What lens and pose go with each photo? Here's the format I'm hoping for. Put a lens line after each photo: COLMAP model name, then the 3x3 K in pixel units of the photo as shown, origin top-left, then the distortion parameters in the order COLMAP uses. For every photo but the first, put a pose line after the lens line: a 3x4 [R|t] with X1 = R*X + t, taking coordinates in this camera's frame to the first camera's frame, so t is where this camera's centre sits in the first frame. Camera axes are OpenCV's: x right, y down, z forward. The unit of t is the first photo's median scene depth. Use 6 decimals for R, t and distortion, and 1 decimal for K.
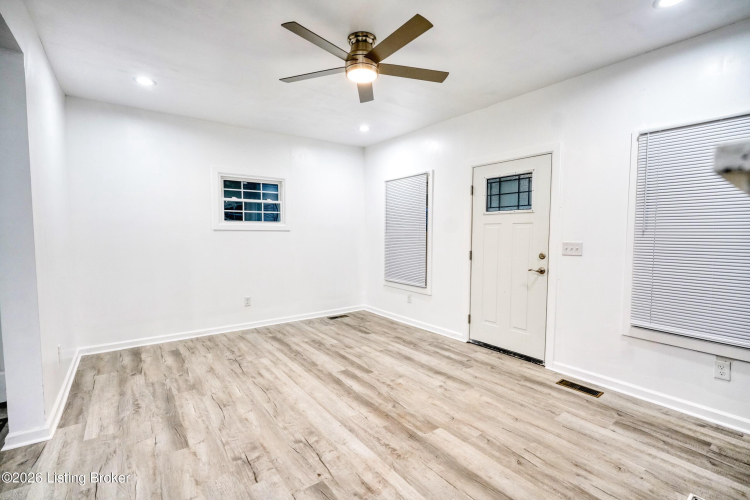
lens RADIAL K [[344.7, 0, 372.5], [0, 344.7, 253.4], [0, 0, 1]] dist [-0.014397, 0.008963]
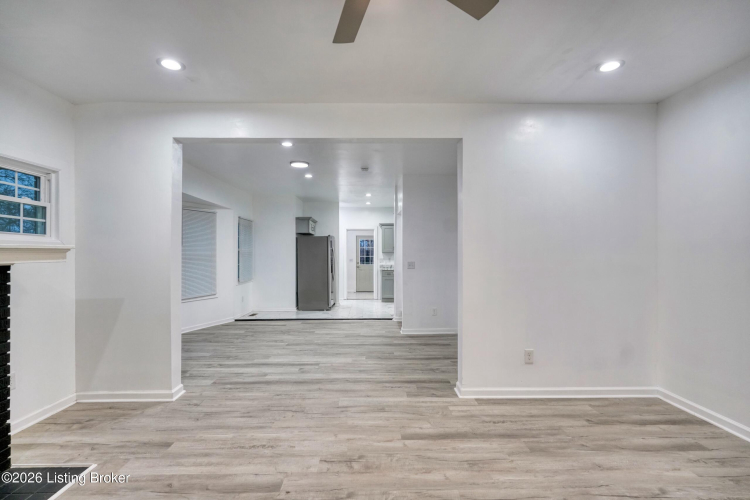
lens RADIAL K [[351.5, 0, 373.2], [0, 351.5, 254.9], [0, 0, 1]] dist [-0.020200, 0.011649]
pose [[-0.574586, -0.001698, -0.818443, 0.308974], [-0.048794, 0.998290, 0.032185, -0.056756], [0.816989, 0.058428, -0.573686, 0.996402]]
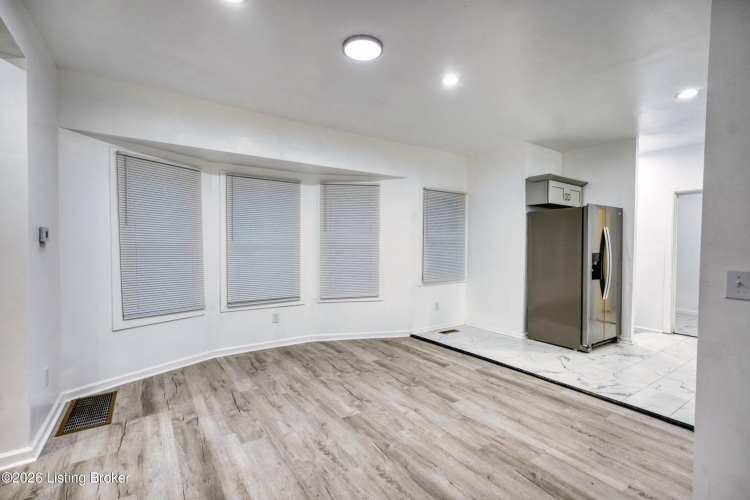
lens RADIAL K [[344.7, 0, 372.5], [0, 344.7, 253.4], [0, 0, 1]] dist [-0.014397, 0.008963]
pose [[-0.999434, -0.005900, 0.033112, -0.838061], [-0.002964, 0.996112, 0.088043, -0.031857], [-0.033502, 0.087895, -0.995566, 0.556145]]
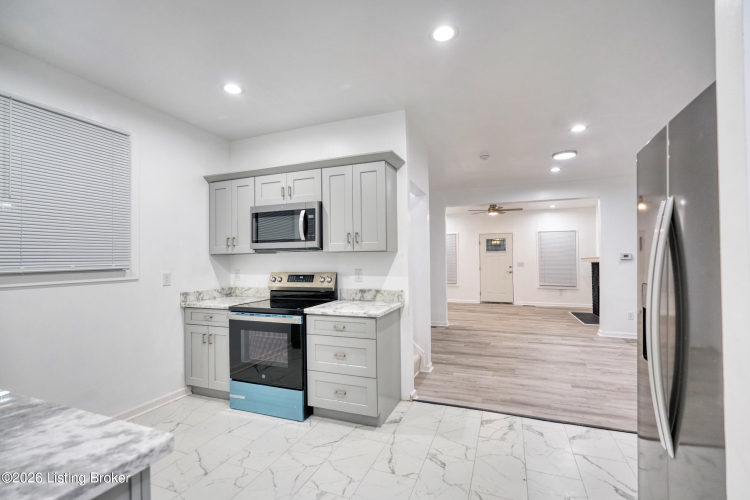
lens RADIAL K [[344.7, 0, 372.5], [0, 344.7, 253.4], [0, 0, 1]] dist [-0.014397, 0.008963]
pose [[0.847036, 0.003295, 0.531526, -2.139973], [0.039566, 0.996816, -0.069232, 0.050514], [-0.530061, 0.079672, 0.844208, -0.906981]]
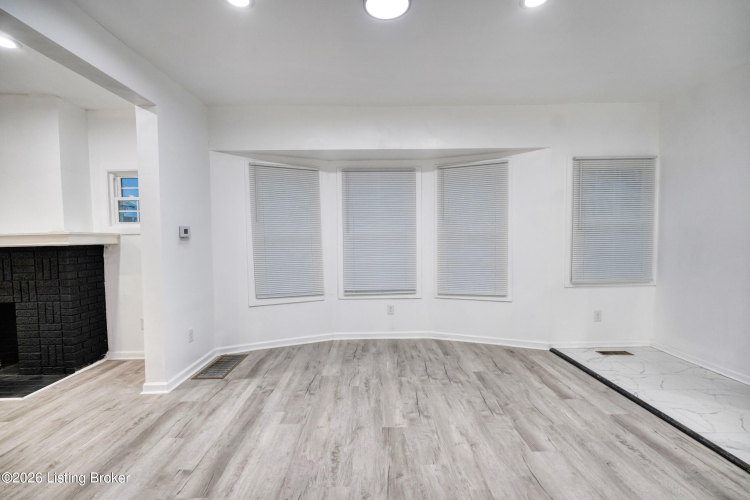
lens RADIAL K [[344.7, 0, 372.5], [0, 344.7, 253.4], [0, 0, 1]] dist [-0.014397, 0.008963]
pose [[-0.813203, -0.019063, 0.581668, -1.134515], [0.048674, 0.993734, 0.100617, -0.017342], [-0.579941, 0.110134, -0.807180, 0.355150]]
